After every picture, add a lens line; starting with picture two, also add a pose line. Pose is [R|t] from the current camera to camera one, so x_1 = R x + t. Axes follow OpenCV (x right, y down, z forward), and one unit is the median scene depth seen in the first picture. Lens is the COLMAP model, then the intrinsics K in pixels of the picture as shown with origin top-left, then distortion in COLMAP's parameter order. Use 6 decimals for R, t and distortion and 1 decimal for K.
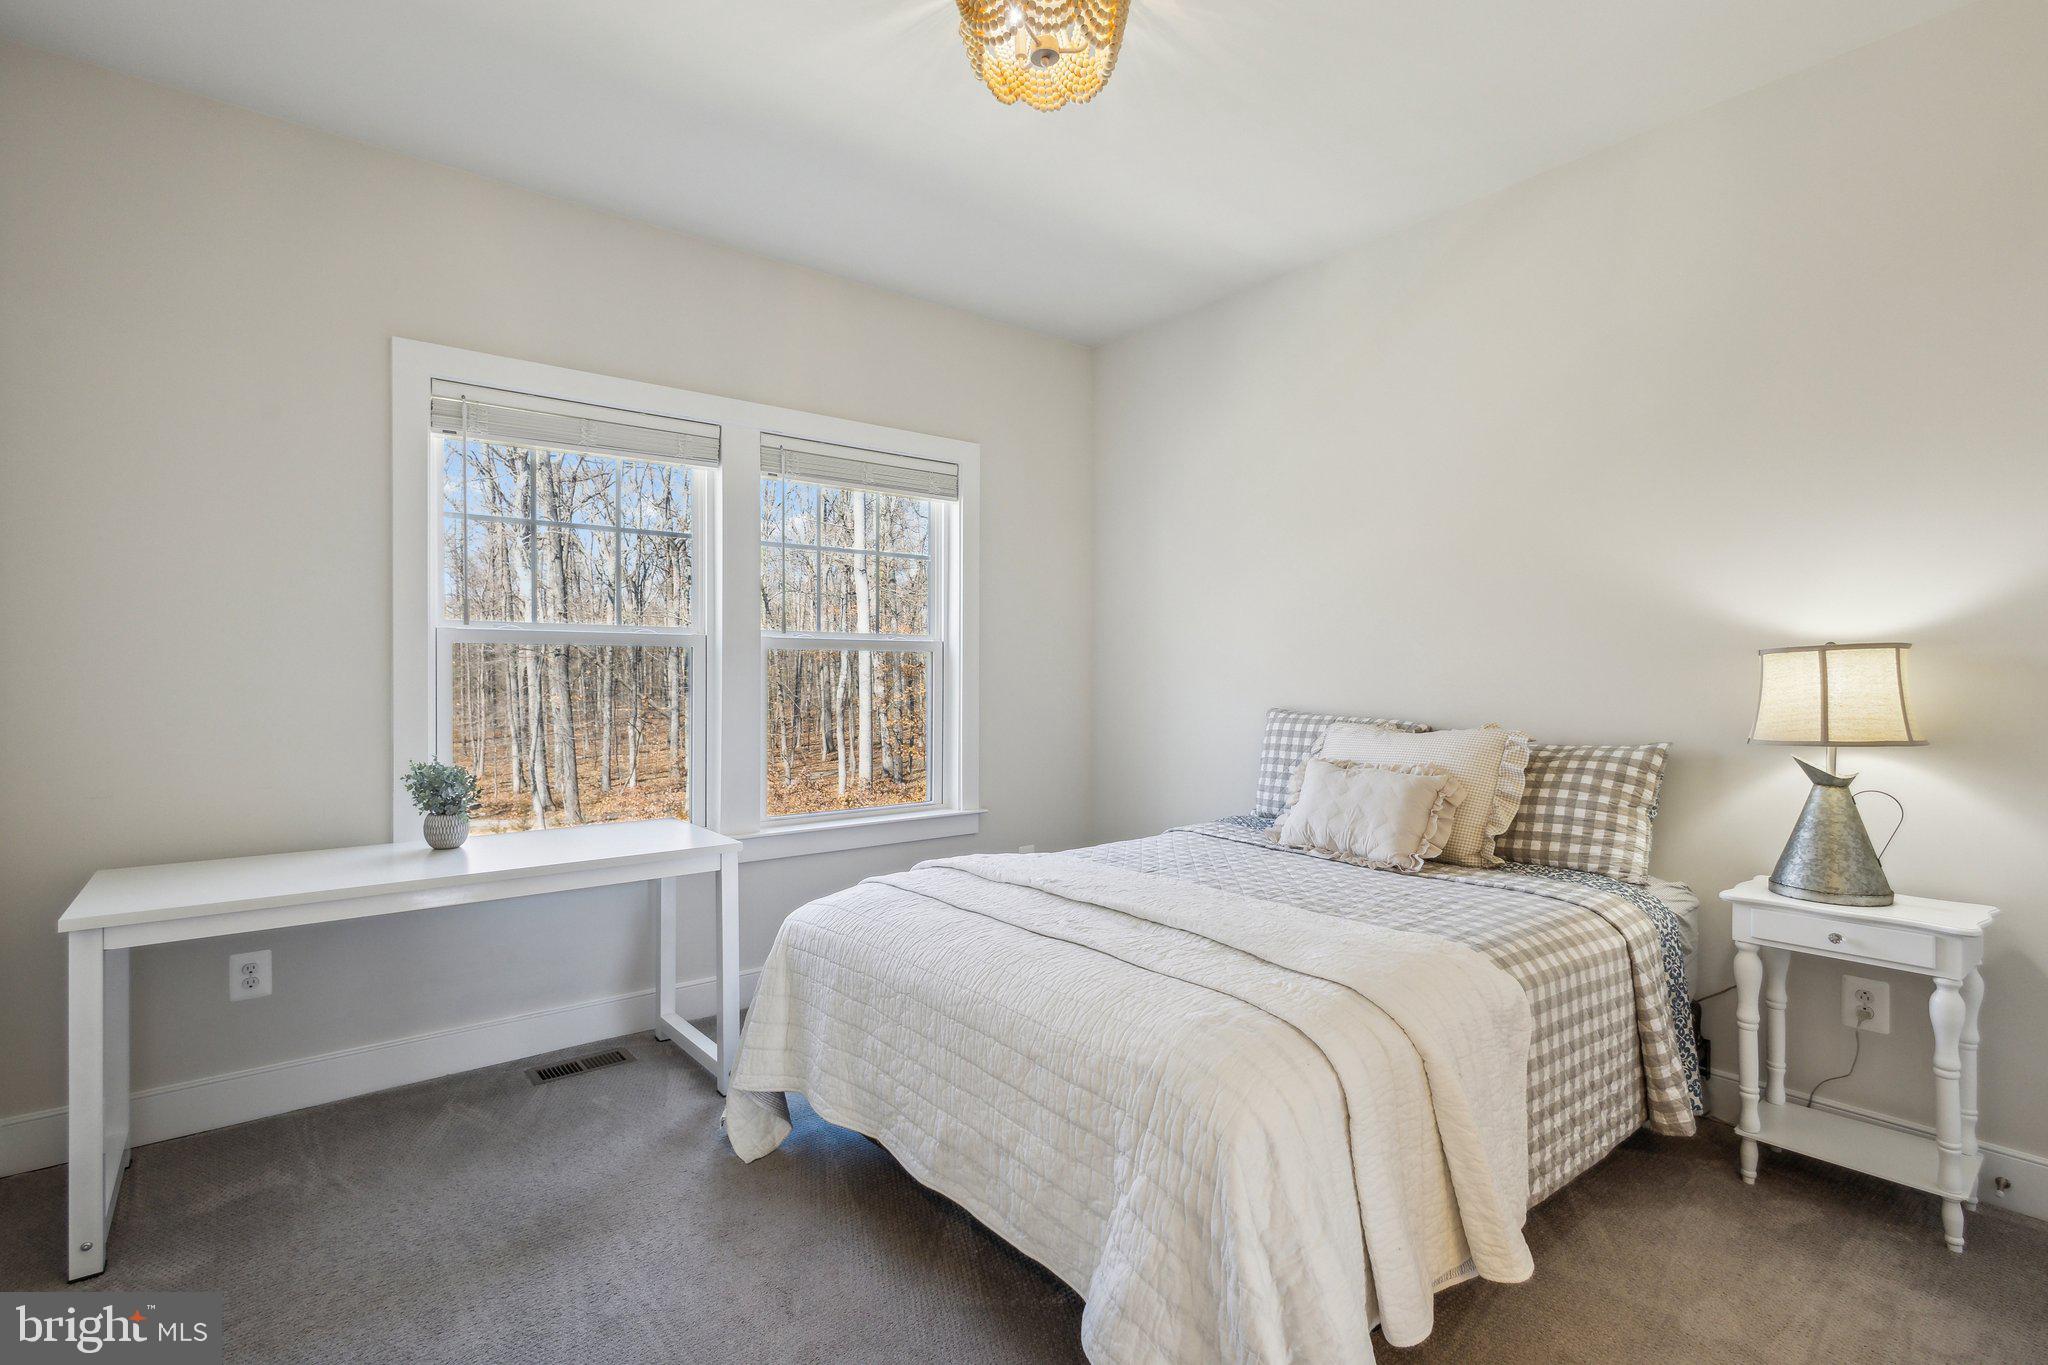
lens RADIAL K [[963.0, 0, 1008.9], [0, 963.0, 686.6], [0, 0, 1]] dist [0.014354, -0.002592]
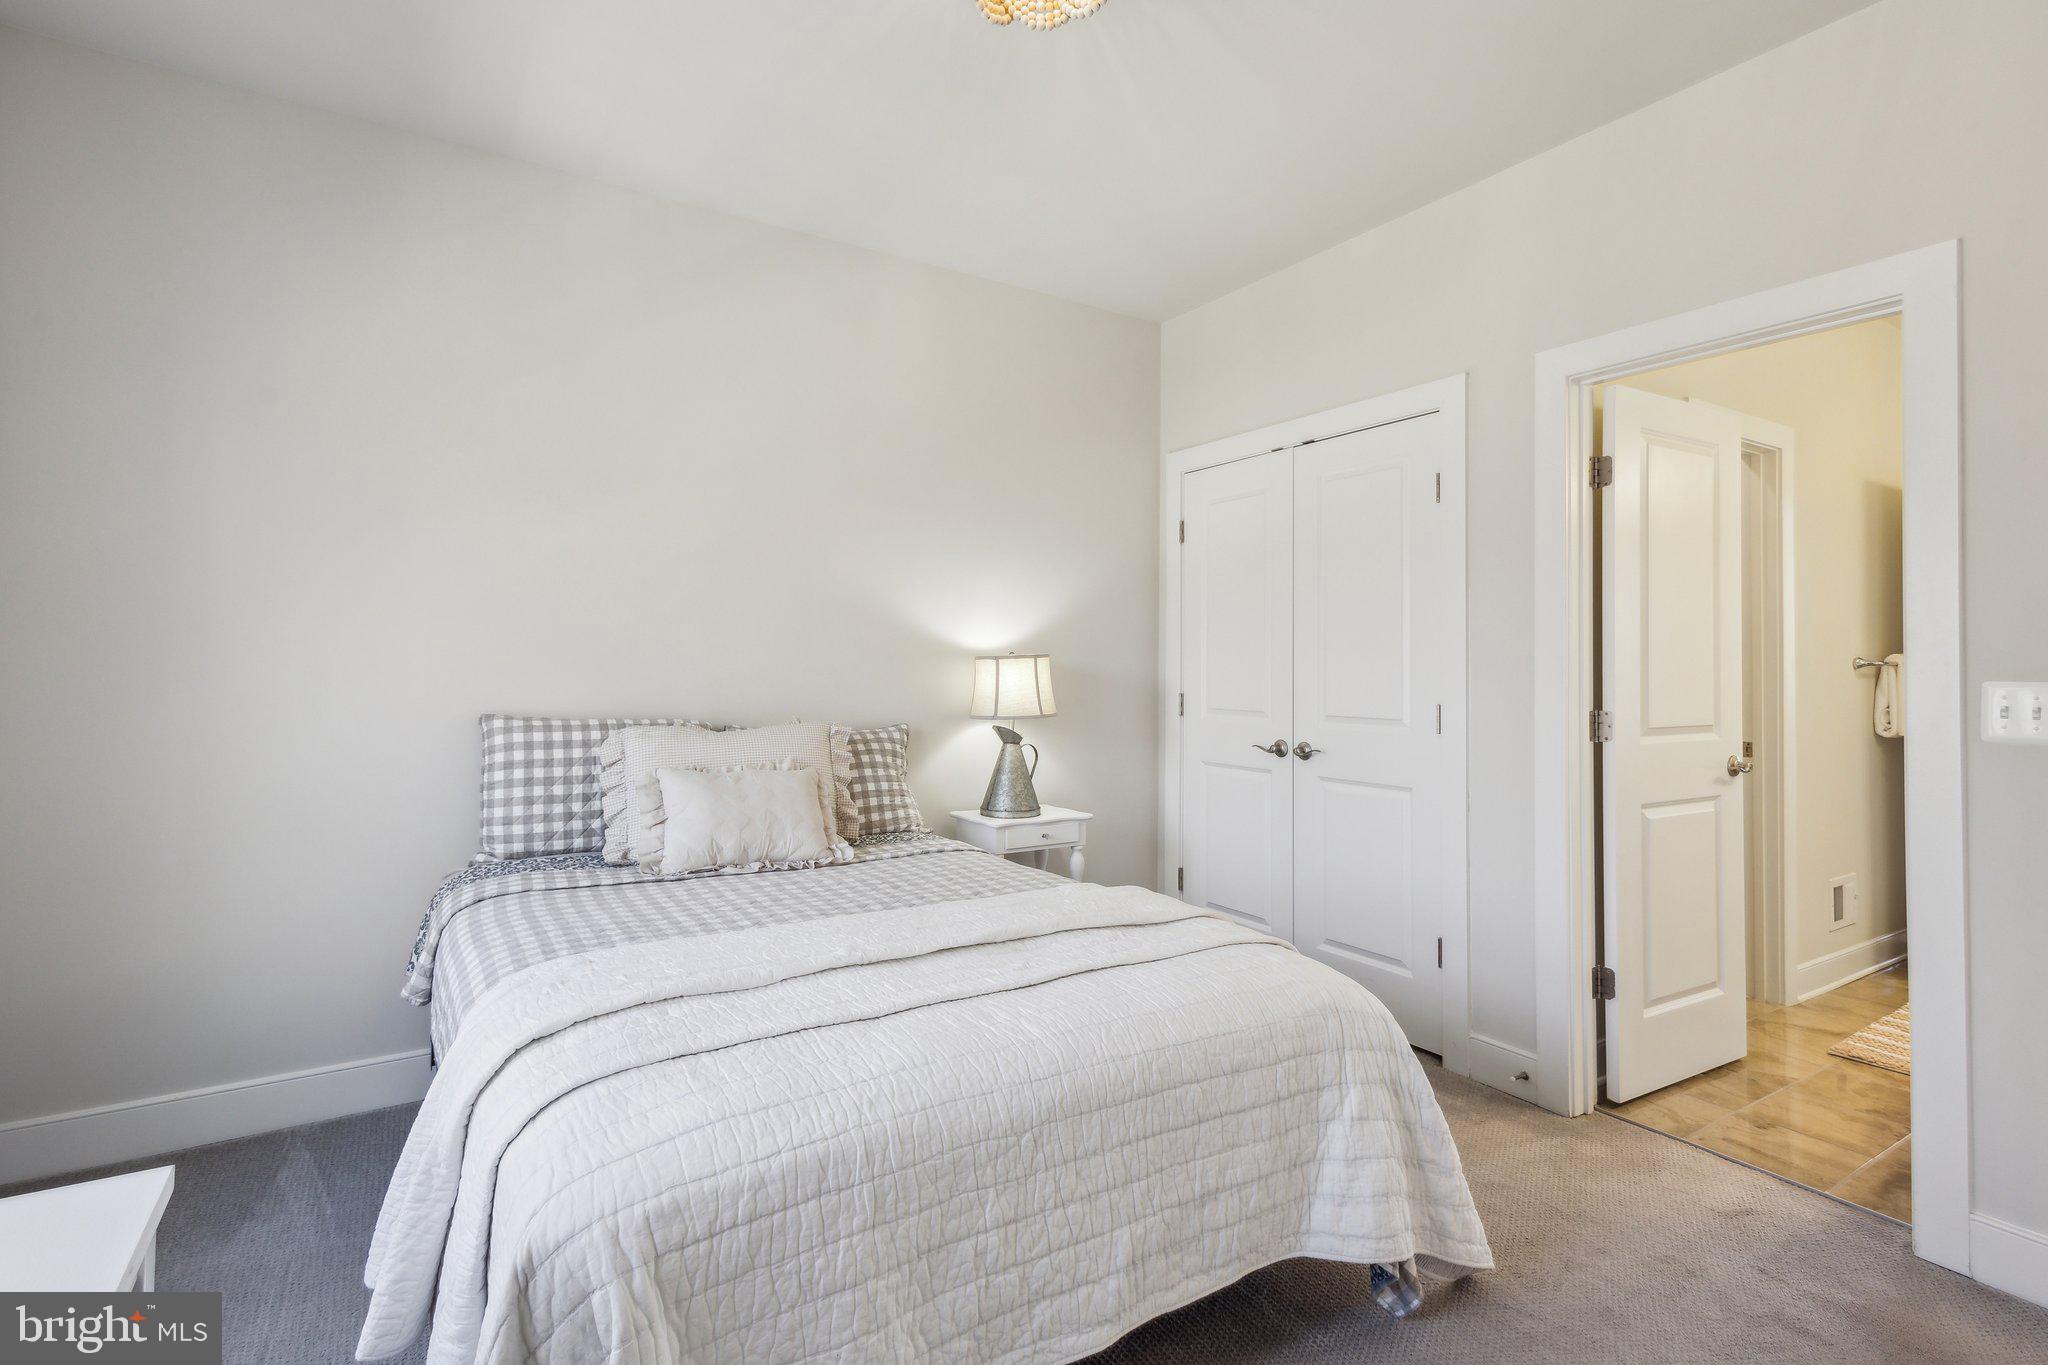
lens RADIAL K [[963.0, 0, 1021.5], [0, 963.0, 663.4], [0, 0, 1]] dist [0.014354, -0.002592]
pose [[0.098525, 0.014055, 0.995035, -0.711326], [0.005447, 0.999878, -0.014662, -0.006982], [-0.995120, 0.006865, 0.098437, 0.822042]]
